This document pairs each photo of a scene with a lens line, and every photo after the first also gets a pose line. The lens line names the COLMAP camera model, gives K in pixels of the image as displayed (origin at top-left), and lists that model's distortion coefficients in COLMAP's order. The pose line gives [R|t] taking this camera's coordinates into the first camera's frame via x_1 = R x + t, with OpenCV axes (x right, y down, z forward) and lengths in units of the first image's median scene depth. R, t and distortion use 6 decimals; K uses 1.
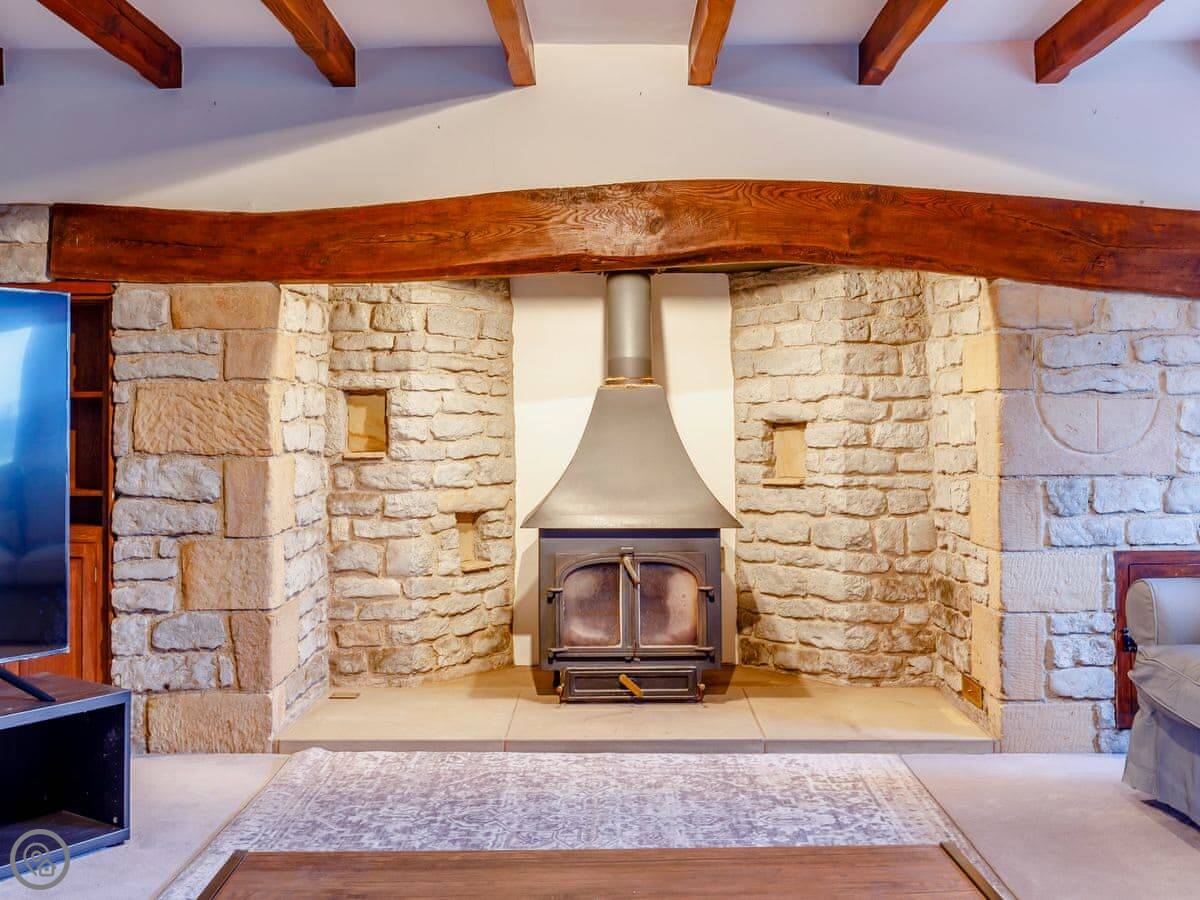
lens RADIAL K [[1273.7, 0, 601.0], [0, 1273.7, 406.1], [0, 0, 1]] dist [0.006911, -0.003427]
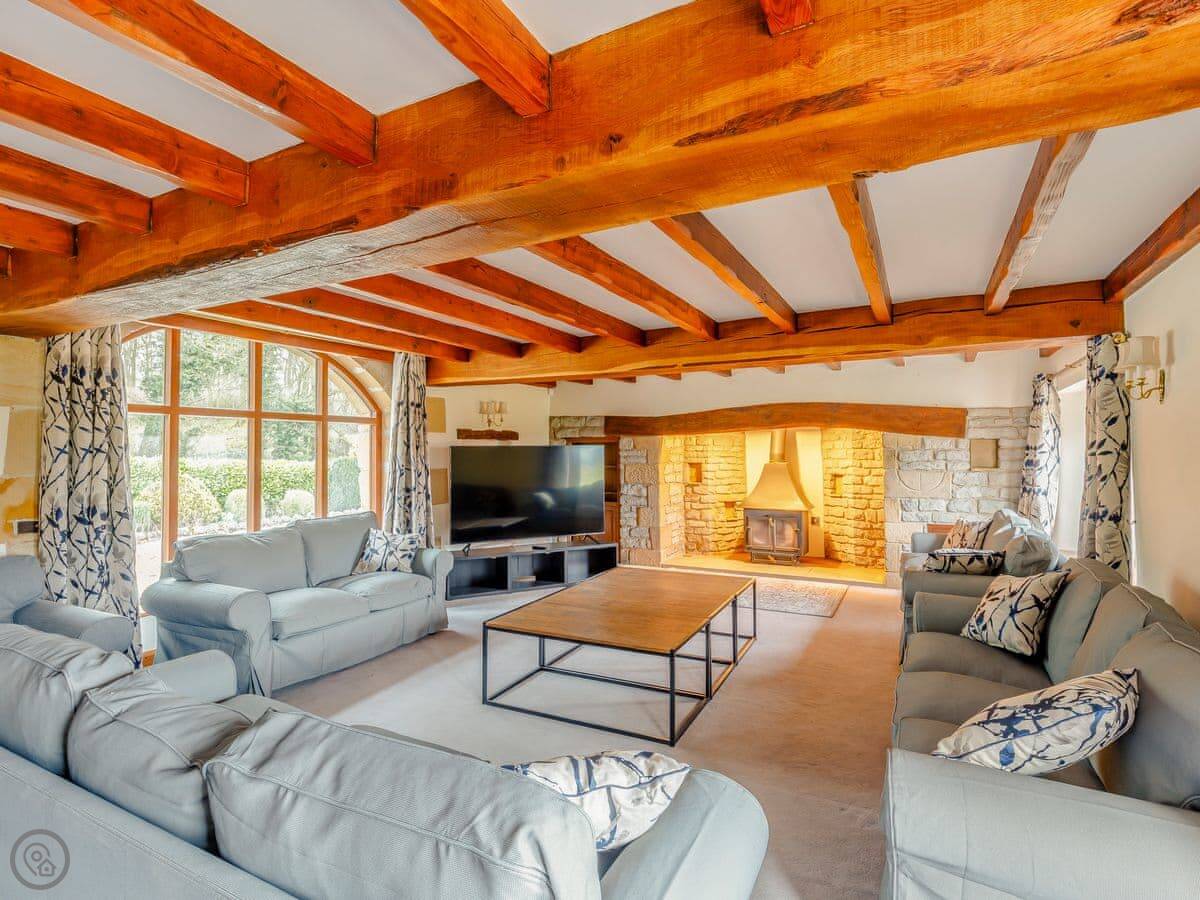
lens RADIAL K [[596.3, 0, 600.0], [0, 596.3, 450.0], [0, 0, 1]] dist [0.000358, -0.000030]
pose [[0.887385, -0.002734, -0.461021, 0.305263], [0.006347, 0.999960, 0.006288, -0.058315], [0.460986, -0.008506, 0.887367, -0.469649]]
